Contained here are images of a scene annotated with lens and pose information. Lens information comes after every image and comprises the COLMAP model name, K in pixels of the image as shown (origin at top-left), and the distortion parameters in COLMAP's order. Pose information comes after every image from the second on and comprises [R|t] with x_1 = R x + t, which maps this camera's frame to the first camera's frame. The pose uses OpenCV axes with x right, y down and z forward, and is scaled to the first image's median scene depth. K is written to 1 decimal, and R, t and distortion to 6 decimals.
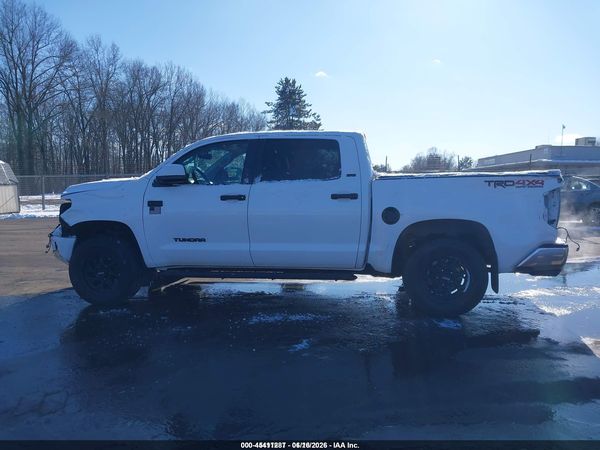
lens RADIAL K [[481.7, 0, 307.9], [0, 481.7, 222.4], [0, 0, 1]] dist [0.009702, -0.006964]
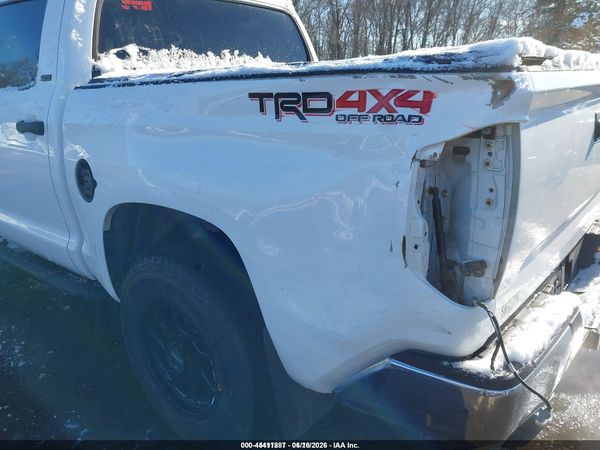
lens RADIAL K [[481.7, 0, 307.9], [0, 481.7, 222.4], [0, 0, 1]] dist [0.009702, -0.006964]
pose [[0.862043, 0.131266, -0.489541, 0.500060], [-0.024950, 0.975699, 0.217689, -0.067556], [0.506220, -0.175443, 0.844370, 0.688774]]
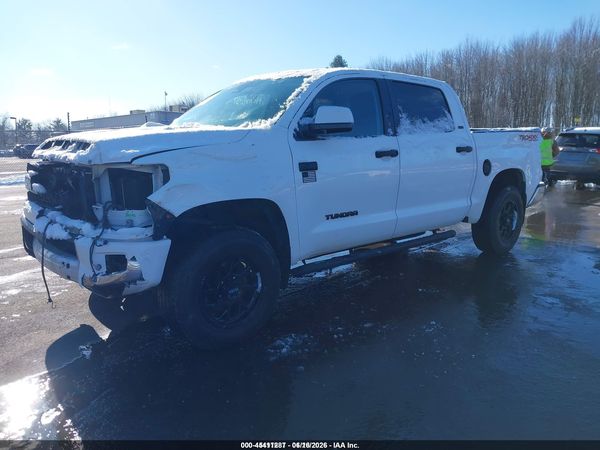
lens RADIAL K [[474.9, 0, 300.0], [0, 474.9, 225.0], [0, 0, 1]] dist [0.026433, -0.012543]
pose [[0.646089, -0.132569, 0.751662, -0.819684], [0.073791, 0.991037, 0.111360, -0.032567], [-0.759687, -0.016483, 0.650080, 0.586570]]
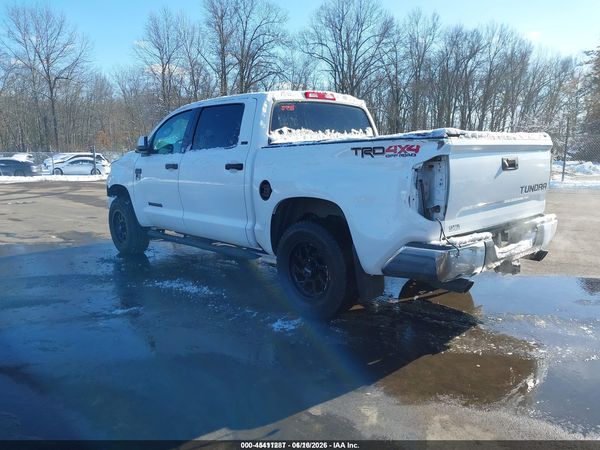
lens RADIAL K [[474.9, 0, 300.0], [0, 474.9, 225.0], [0, 0, 1]] dist [0.026433, -0.012543]
pose [[0.783816, 0.087408, -0.614811, 0.690718], [-0.042399, 0.995267, 0.087444, -0.026370], [0.619544, -0.042473, 0.783812, 0.345673]]
